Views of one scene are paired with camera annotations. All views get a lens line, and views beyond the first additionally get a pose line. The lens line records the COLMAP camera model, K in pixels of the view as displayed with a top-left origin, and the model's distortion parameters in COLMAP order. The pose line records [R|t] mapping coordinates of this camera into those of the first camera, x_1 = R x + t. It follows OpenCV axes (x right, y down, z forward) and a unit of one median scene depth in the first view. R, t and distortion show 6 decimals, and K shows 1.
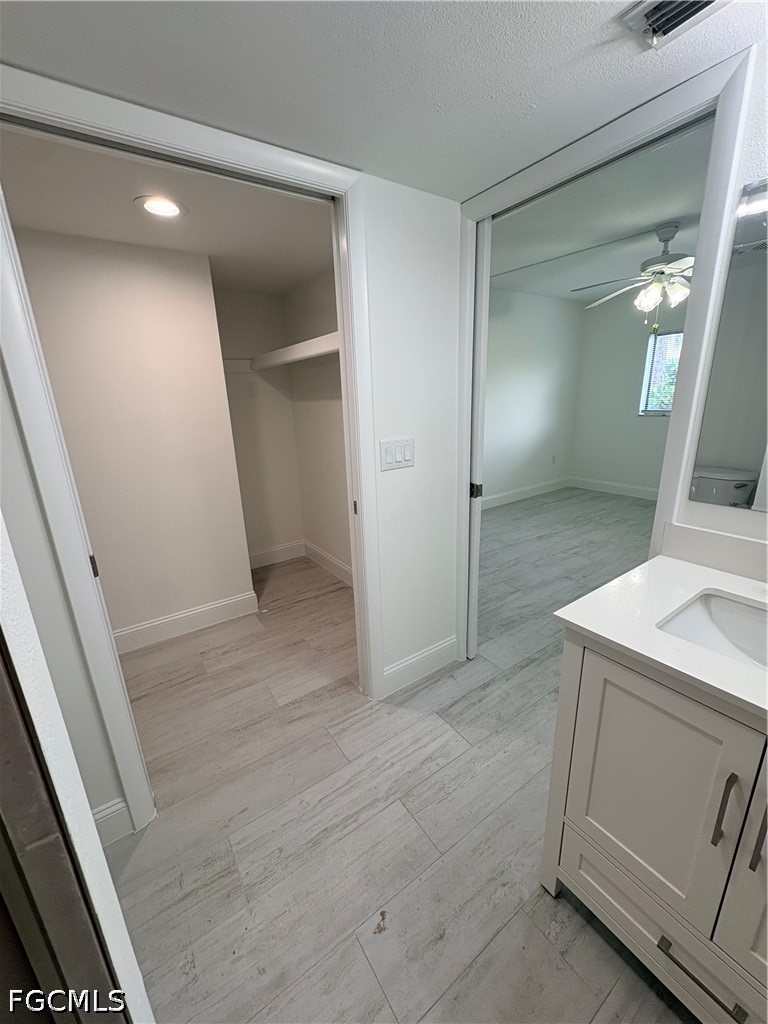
lens RADIAL K [[407.1, 0, 383.1], [0, 407.1, 511.8], [0, 0, 1]] dist [0.000008, -0.000370]
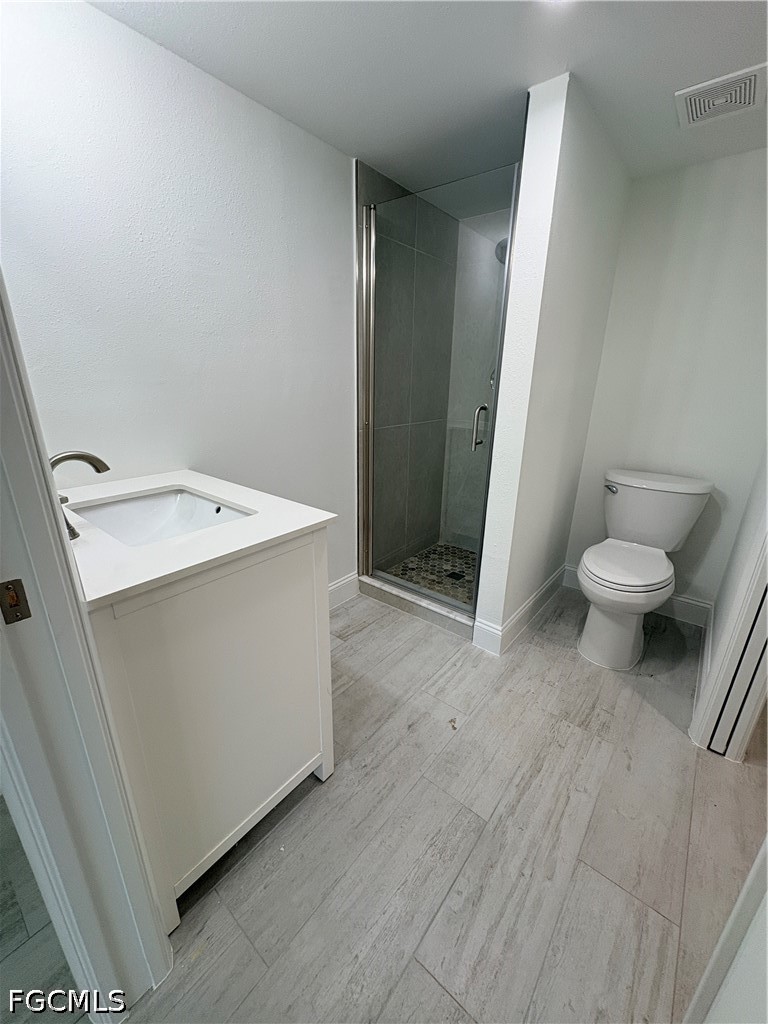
lens RADIAL K [[407.1, 0, 386.6], [0, 407.1, 514.5], [0, 0, 1]] dist [0.000008, -0.000370]
pose [[-0.957380, 0.110603, -0.266815, 0.324164], [-0.064264, 0.819049, 0.570113, -0.212290], [0.281591, 0.562962, -0.777033, 1.048797]]
